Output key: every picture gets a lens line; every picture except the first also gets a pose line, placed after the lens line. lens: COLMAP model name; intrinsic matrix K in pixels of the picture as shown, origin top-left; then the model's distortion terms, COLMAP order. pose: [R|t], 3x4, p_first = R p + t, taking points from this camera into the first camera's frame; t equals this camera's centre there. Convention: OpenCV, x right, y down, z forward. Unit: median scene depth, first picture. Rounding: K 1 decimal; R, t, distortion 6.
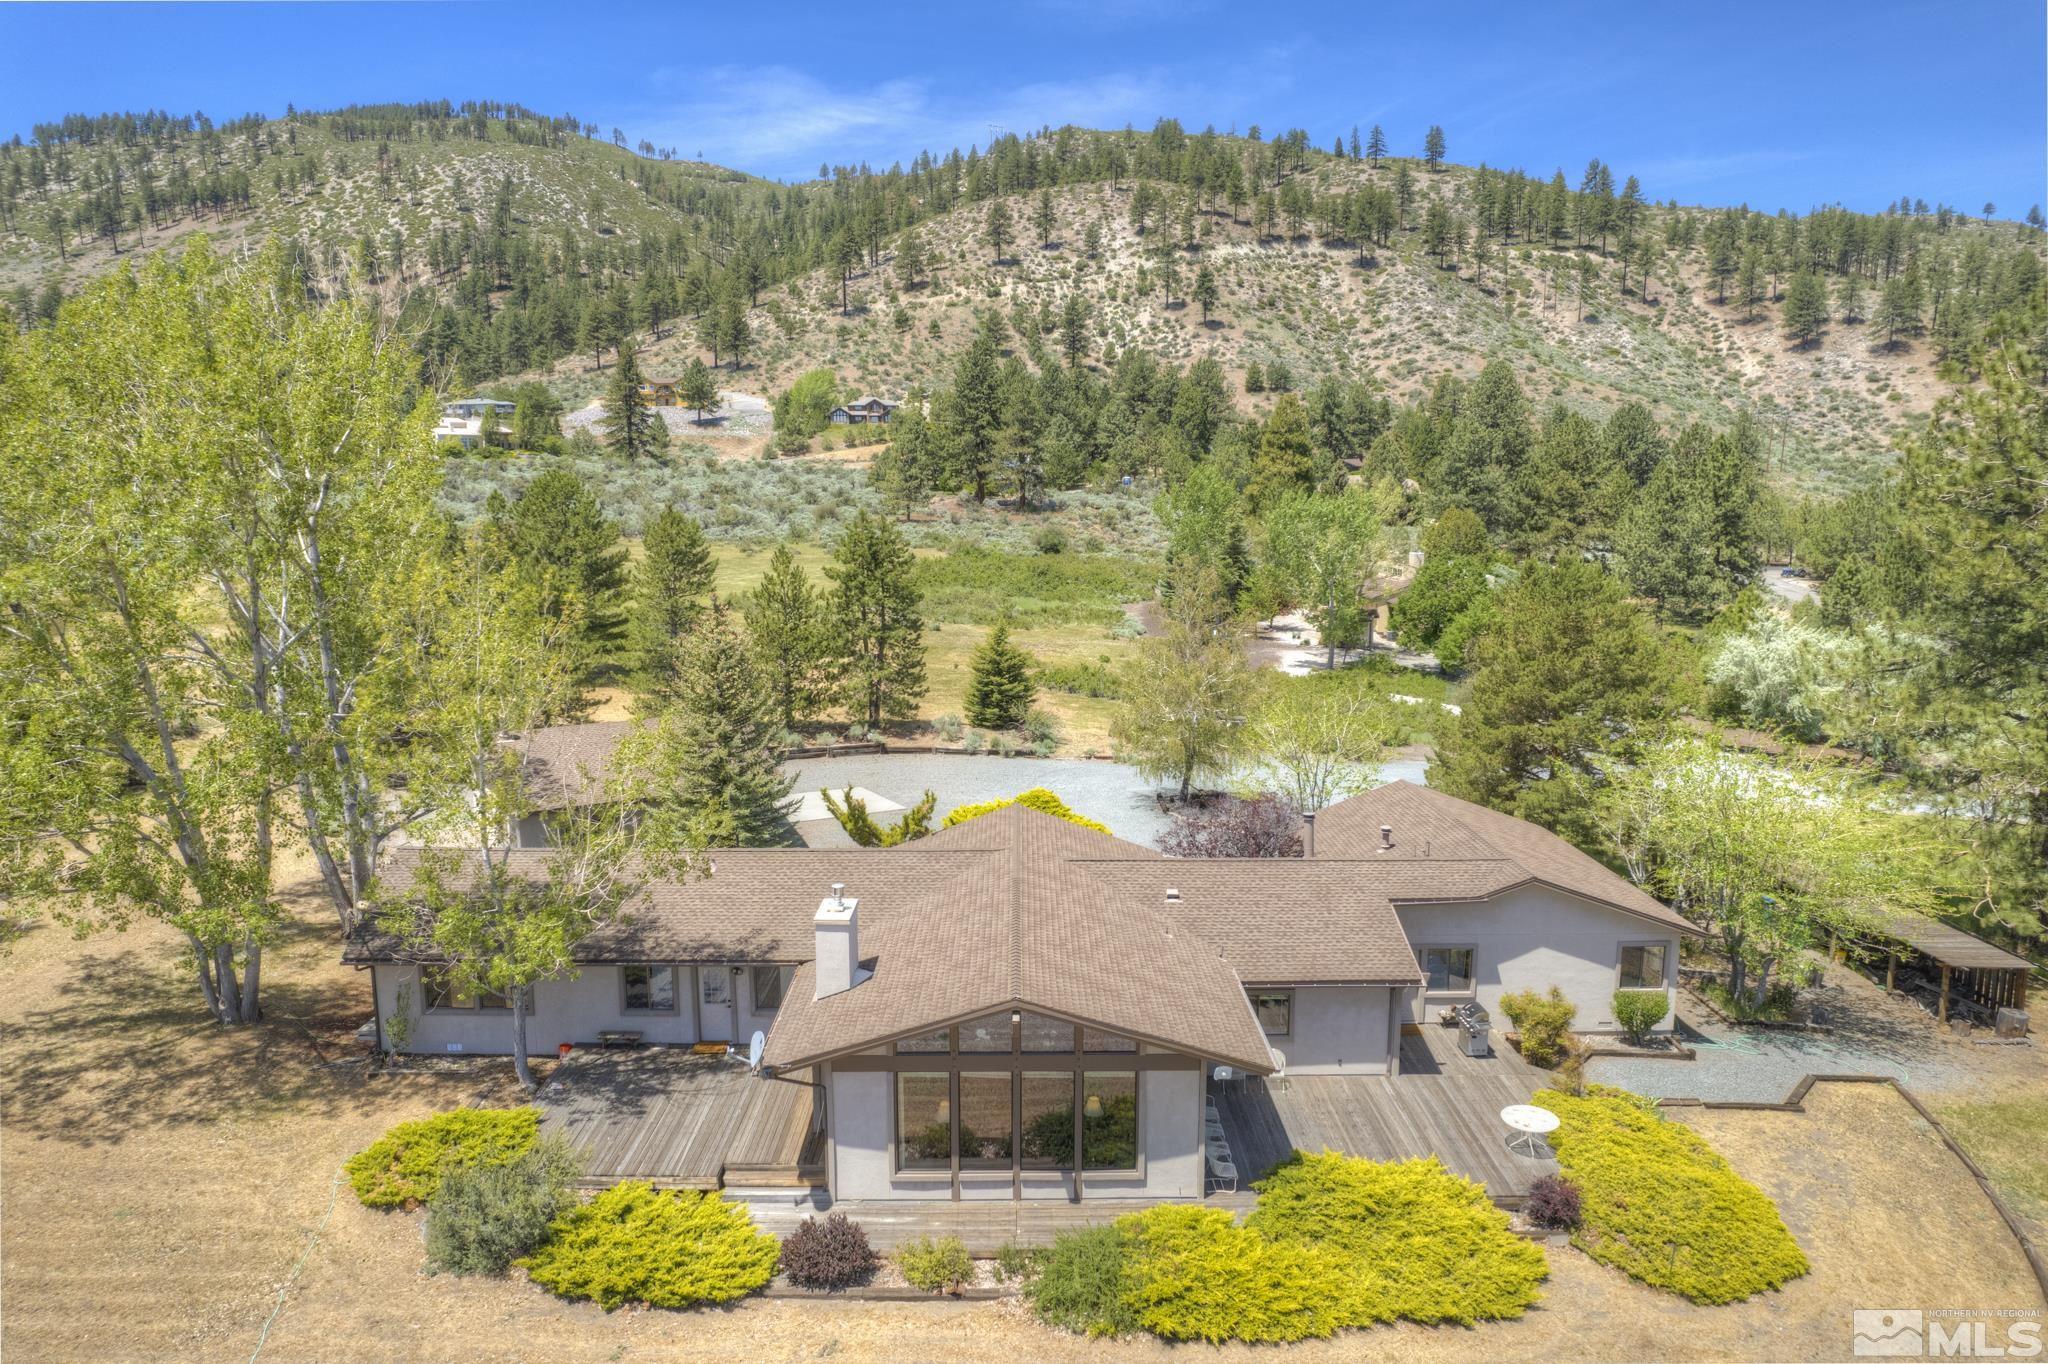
lens RADIAL K [[1355.0, 0, 1012.1], [0, 1355.0, 684.7], [0, 0, 1]] dist [-0.094485, 0.103323]
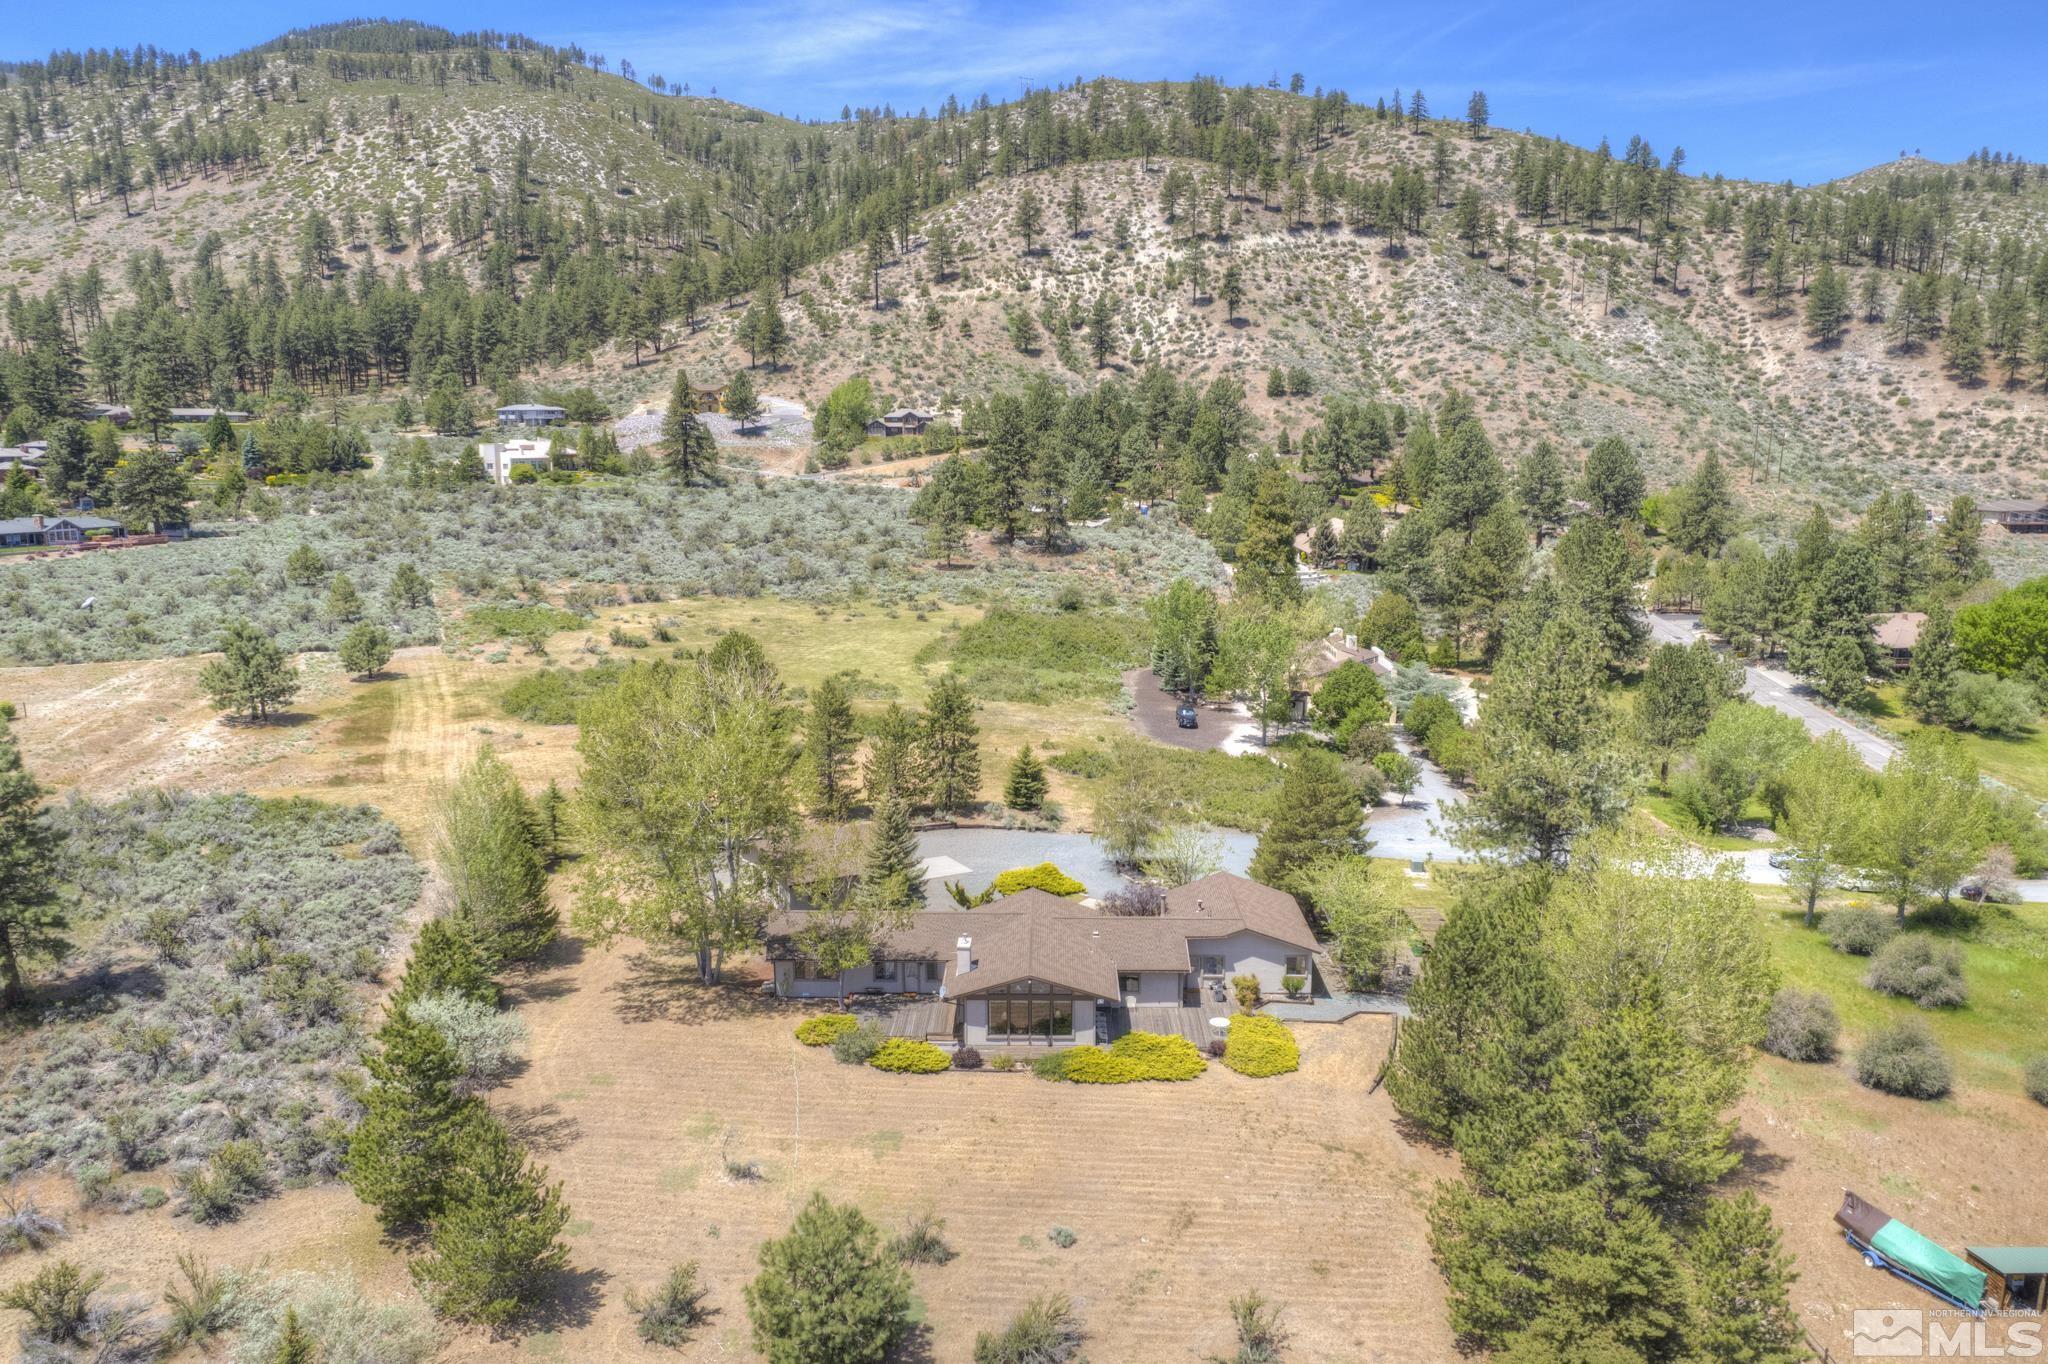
lens RADIAL K [[1469.0, 0, 1024.0], [0, 1469.0, 682.0], [0, 0, 1]] dist [-0.077932, 0.073552]
pose [[0.999915, 0.006177, -0.011485, 0.001184], [-0.005850, 0.999582, 0.028298, -0.025861], [0.011655, -0.028229, 0.999534, -0.113171]]
